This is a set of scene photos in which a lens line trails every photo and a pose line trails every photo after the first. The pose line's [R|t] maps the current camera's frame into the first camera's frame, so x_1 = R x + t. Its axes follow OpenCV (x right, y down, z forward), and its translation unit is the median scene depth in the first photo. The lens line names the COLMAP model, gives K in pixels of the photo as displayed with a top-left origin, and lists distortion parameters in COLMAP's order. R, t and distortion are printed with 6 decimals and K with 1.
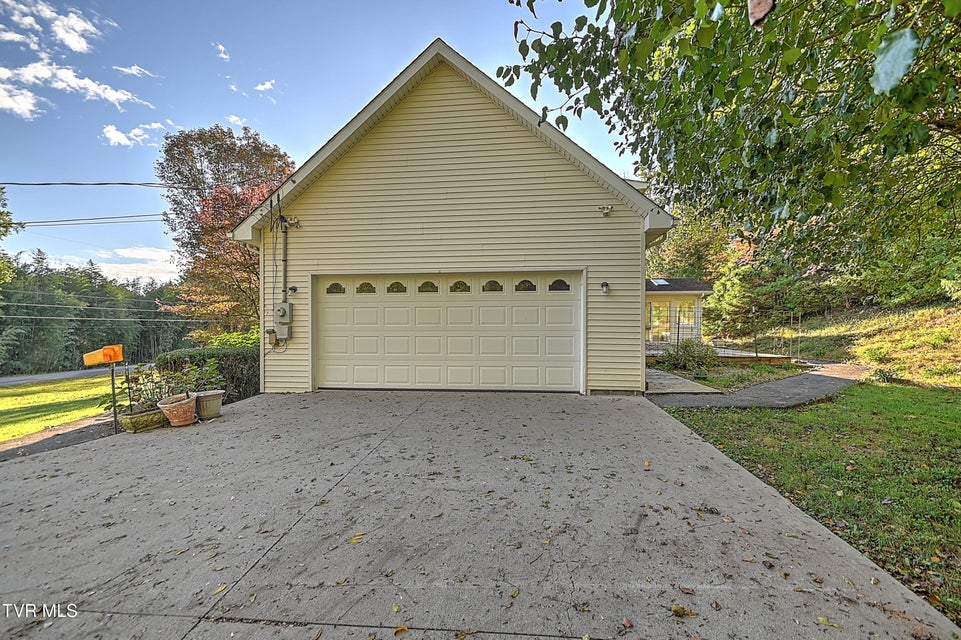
lens RADIAL K [[442.9, 0, 472.8], [0, 442.9, 327.0], [0, 0, 1]] dist [0.019859, -0.003030]
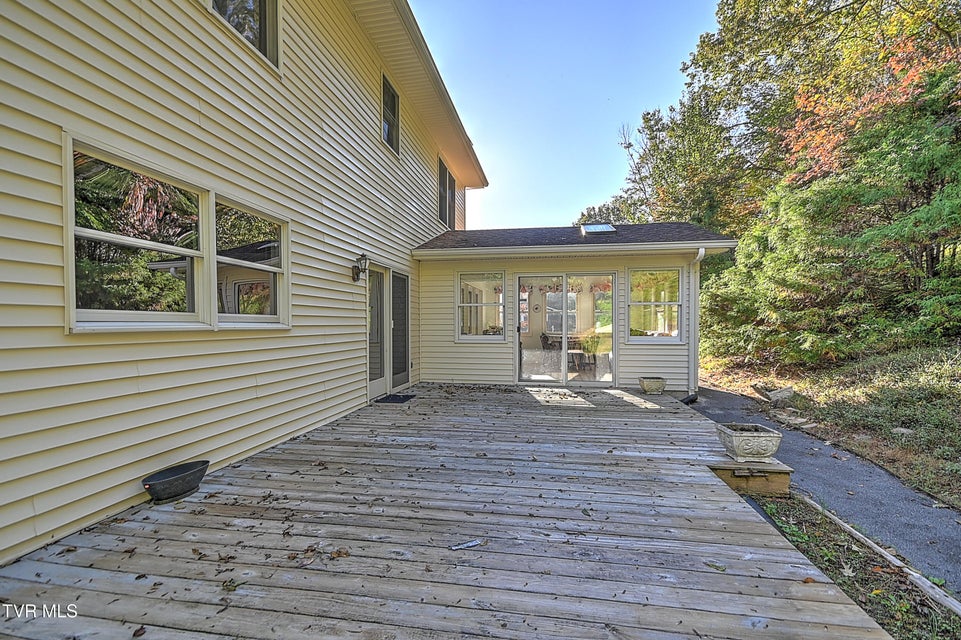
lens RADIAL K [[442.9, 0, 476.5], [0, 442.9, 327.5], [0, 0, 1]] dist [0.019859, -0.003030]
pose [[0.998934, 0.000573, -0.046151, 0.353223], [-0.000330, 0.999986, 0.005262, -0.015281], [0.046153, -0.005241, 0.998921, 0.635667]]
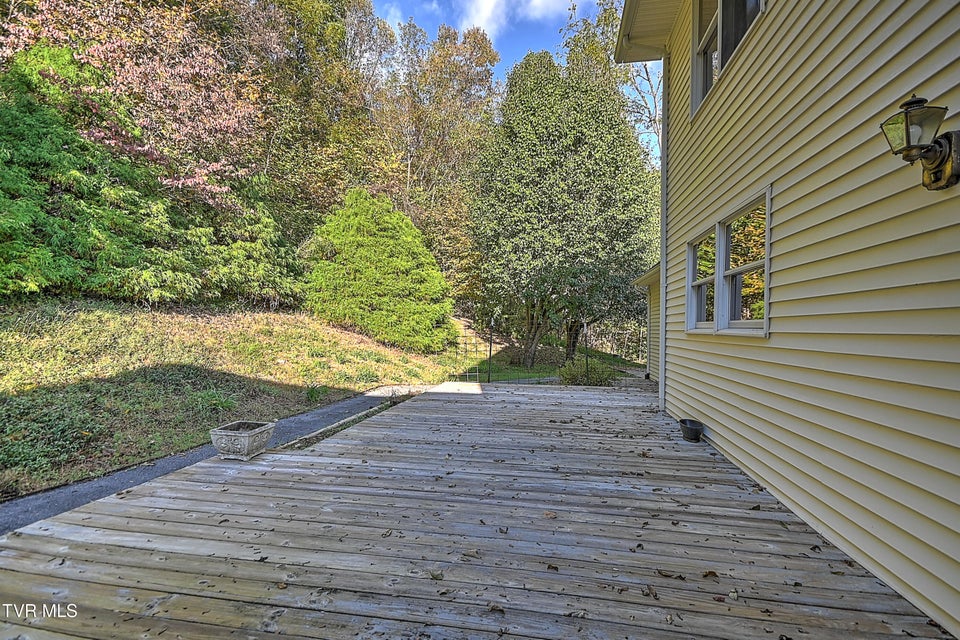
lens RADIAL K [[442.4, 0, 473.9], [0, 442.4, 324.4], [0, 0, 1]] dist [0.019859, -0.003030]
pose [[-0.998237, -0.007799, 0.058843, 0.347331], [-0.008003, 0.999963, -0.003237, -0.016578], [-0.058815, -0.003702, -0.998262, 0.986283]]
